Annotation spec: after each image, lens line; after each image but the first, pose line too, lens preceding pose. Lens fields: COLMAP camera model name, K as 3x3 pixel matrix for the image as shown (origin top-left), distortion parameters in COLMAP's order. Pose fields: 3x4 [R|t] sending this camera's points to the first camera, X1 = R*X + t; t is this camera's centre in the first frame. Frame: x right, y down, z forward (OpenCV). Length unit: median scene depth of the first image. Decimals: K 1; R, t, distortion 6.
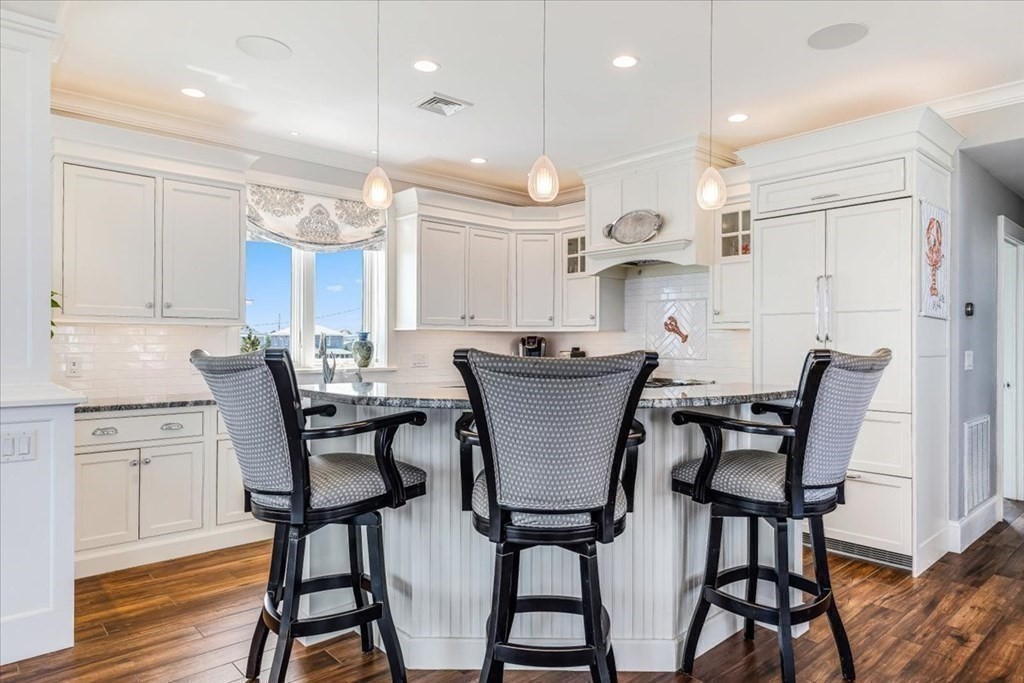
lens RADIAL K [[581.8, 0, 512.0], [0, 581.8, 341.5], [0, 0, 1]] dist [-0.000470, -0.000094]
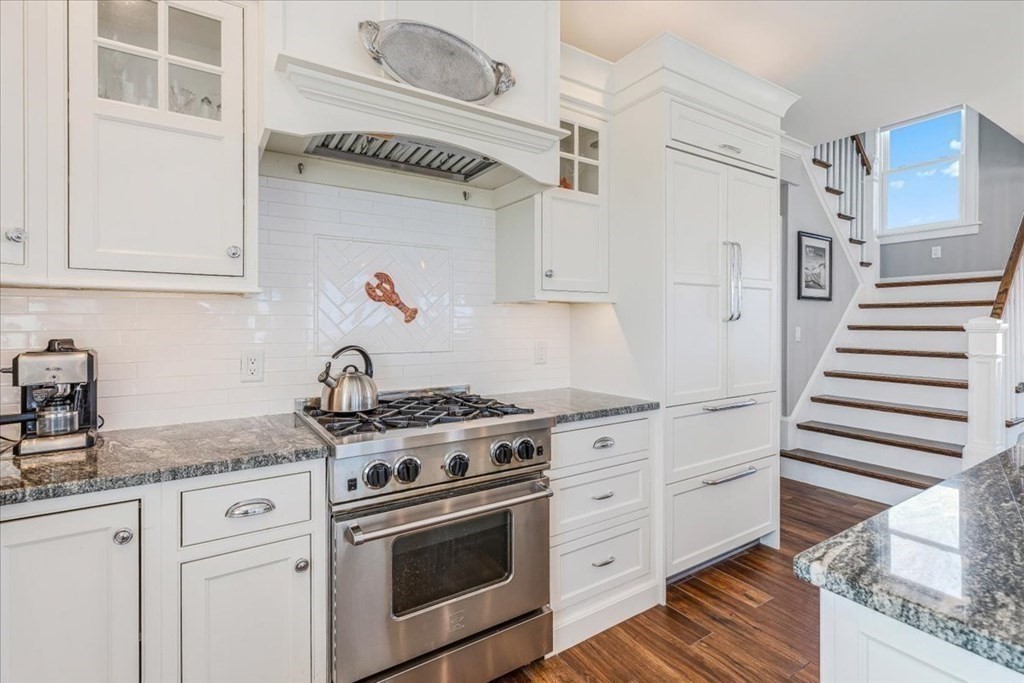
lens RADIAL K [[483.2, 0, 512.0], [0, 483.2, 341.5], [0, 0, 1]] dist [0.001209, 0.000344]
pose [[0.125134, -0.039667, 0.991347, -0.147669], [0.005057, 0.999213, 0.039344, 0.002401], [-0.992127, 0.000090, 0.125236, 0.841515]]
